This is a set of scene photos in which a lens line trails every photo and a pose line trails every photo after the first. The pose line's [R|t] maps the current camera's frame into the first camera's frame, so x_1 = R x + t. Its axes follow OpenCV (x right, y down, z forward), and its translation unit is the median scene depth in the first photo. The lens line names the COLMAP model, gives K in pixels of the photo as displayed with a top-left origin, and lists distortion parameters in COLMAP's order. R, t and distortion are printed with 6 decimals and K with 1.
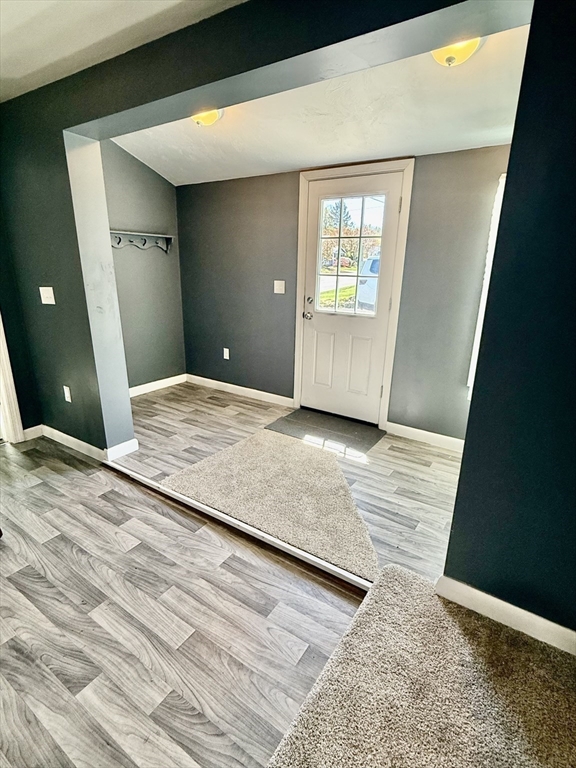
lens RADIAL K [[384.8, 0, 287.6], [0, 384.8, 388.1], [0, 0, 1]] dist [-0.000577, -0.001204]
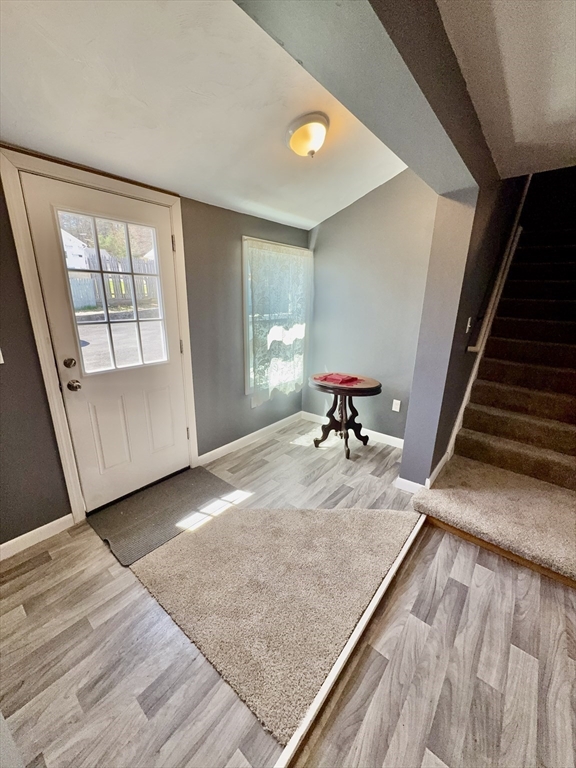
lens RADIAL K [[305.7, 0, 287.2], [0, 305.7, 386.3], [0, 0, 1]] dist [-0.004236, 0.001096]
pose [[0.103597, -0.305955, 0.946393, -0.459323], [0.284832, 0.920787, 0.266498, -0.252358], [-0.952963, 0.241955, 0.182537, 0.630572]]
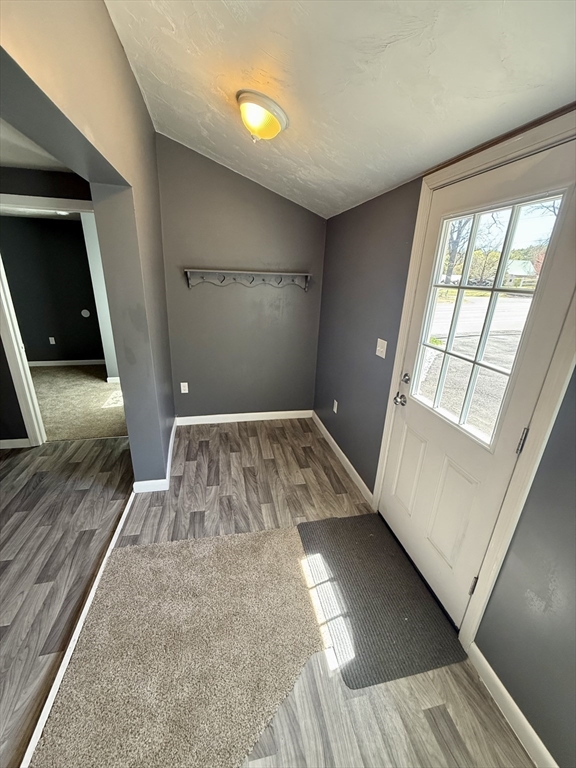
lens RADIAL K [[305.7, 0, 289.1], [0, 305.7, 383.9], [0, 0, 1]] dist [-0.004236, 0.001096]
pose [[0.718764, 0.240607, -0.652294, 0.285979], [-0.231901, 0.967448, 0.101323, -0.253535], [0.655439, 0.078440, 0.751164, 0.542355]]
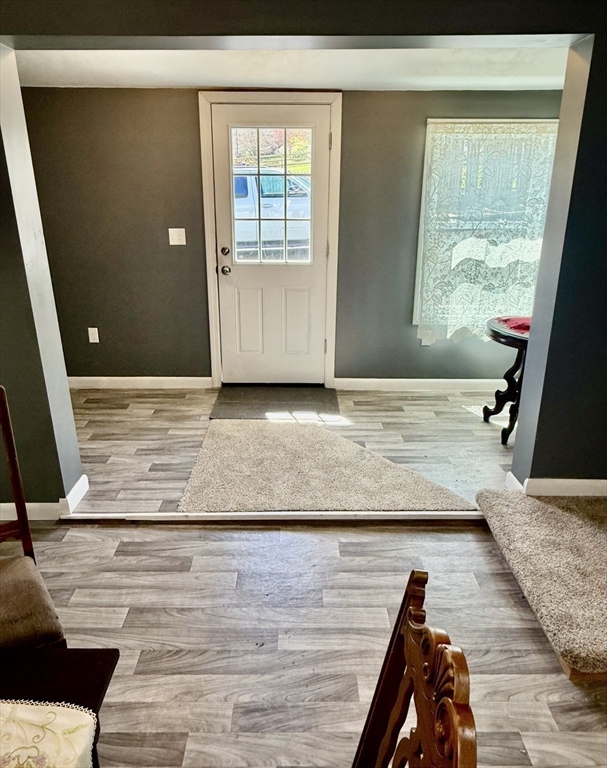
lens RADIAL K [[538.2, 0, 298.2], [0, 538.2, 367.2], [0, 0, 1]] dist [-0.005626, -0.000877]
pose [[0.832298, -0.199742, 0.517091, -0.499689], [0.181443, 0.979603, 0.086355, -0.067428], [-0.523793, 0.021949, 0.851563, -0.035347]]
